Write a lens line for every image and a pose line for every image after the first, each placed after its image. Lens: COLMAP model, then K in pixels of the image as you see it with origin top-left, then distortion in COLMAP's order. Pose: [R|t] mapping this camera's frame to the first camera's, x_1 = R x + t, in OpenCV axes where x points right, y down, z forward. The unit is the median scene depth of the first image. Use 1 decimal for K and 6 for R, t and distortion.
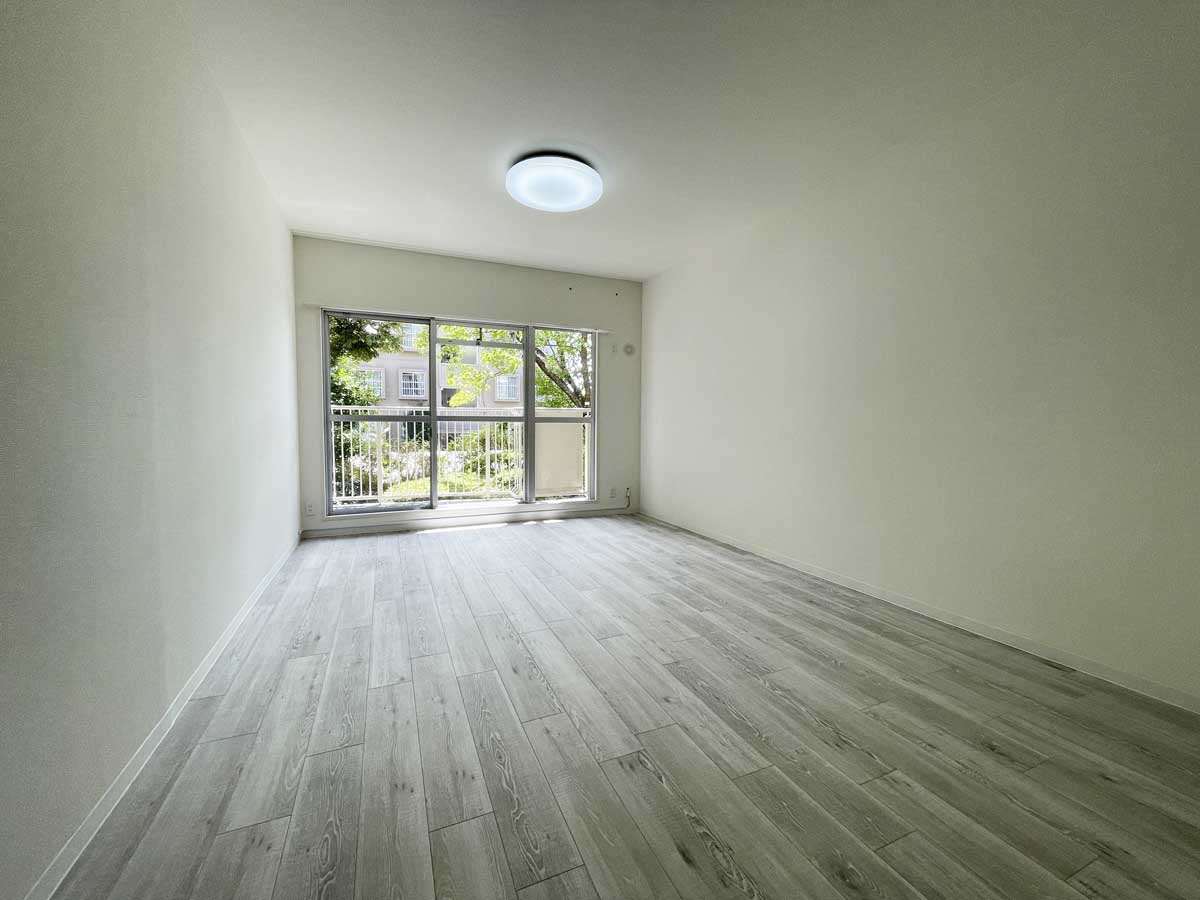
lens RADIAL K [[489.0, 0, 600.0], [0, 489.0, 450.0], [0, 0, 1]] dist [0.002250, 0.000318]
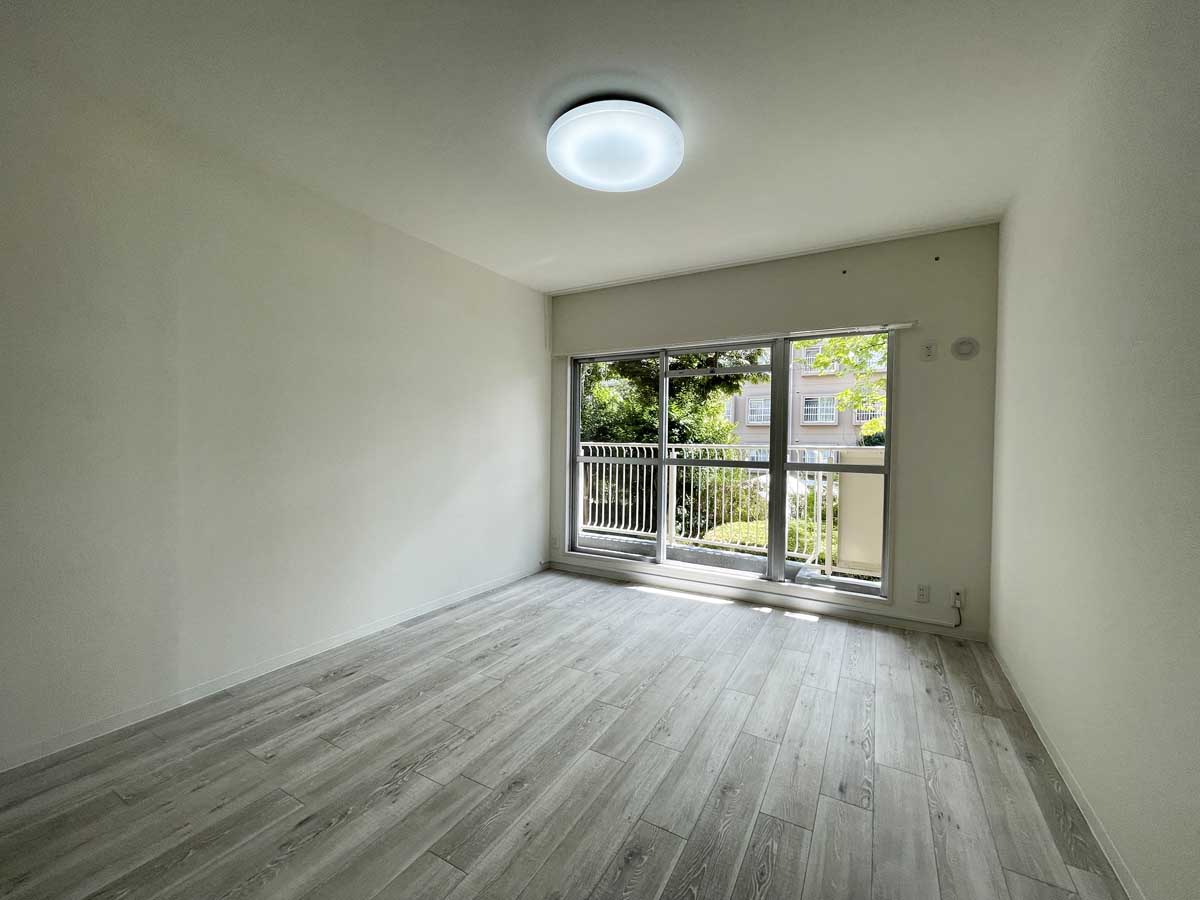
lens RADIAL K [[489.0, 0, 600.0], [0, 489.0, 450.0], [0, 0, 1]] dist [0.002250, 0.000318]
pose [[0.595855, 0.015203, -0.802948, 0.528891], [-0.056259, 0.998155, -0.022850, -0.101847], [0.801119, 0.058789, 0.595611, 0.660737]]
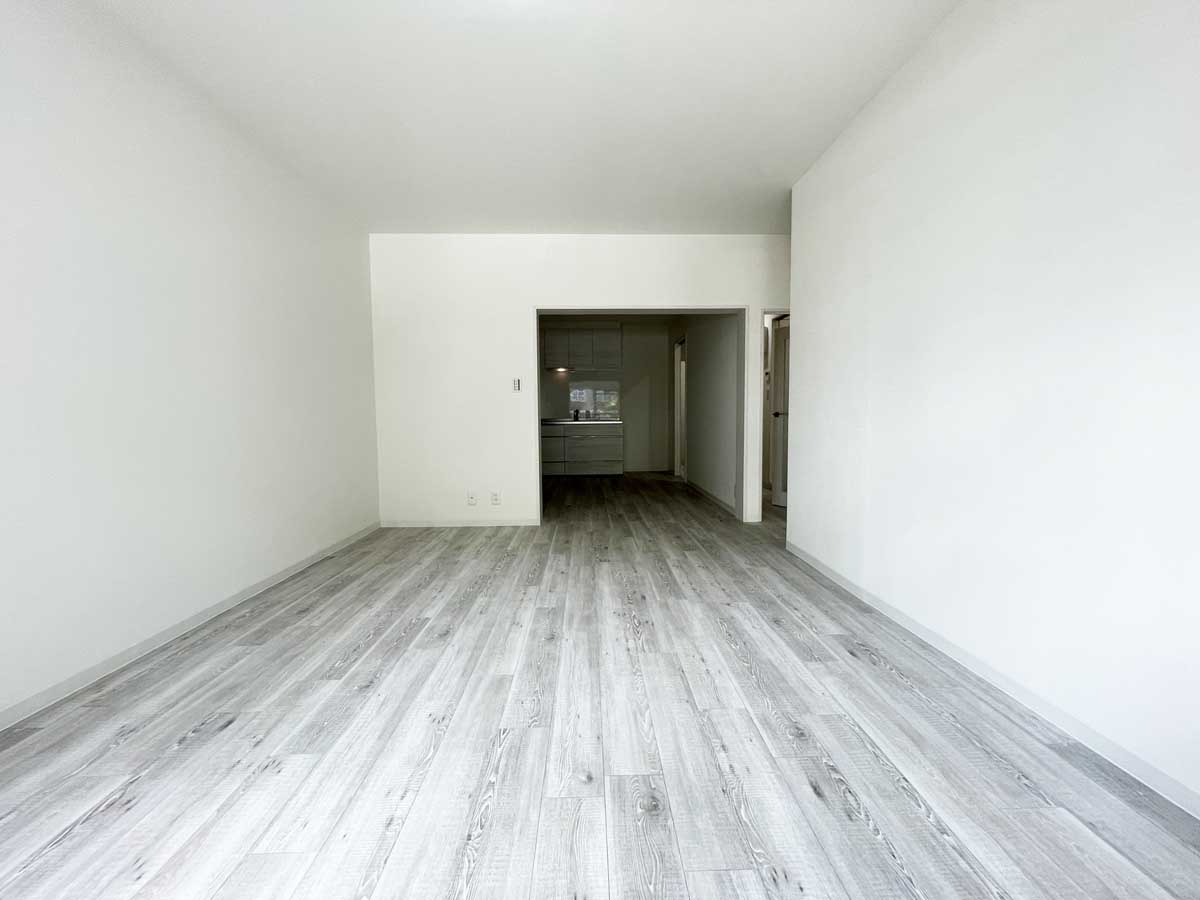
lens RADIAL K [[489.0, 0, 600.0], [0, 489.0, 450.0], [0, 0, 1]] dist [0.002250, 0.000318]
pose [[-0.925373, -0.023221, 0.378346, -0.413645], [0.025708, 0.991979, 0.123761, -0.079347], [-0.378185, 0.124252, -0.917354, 1.647388]]
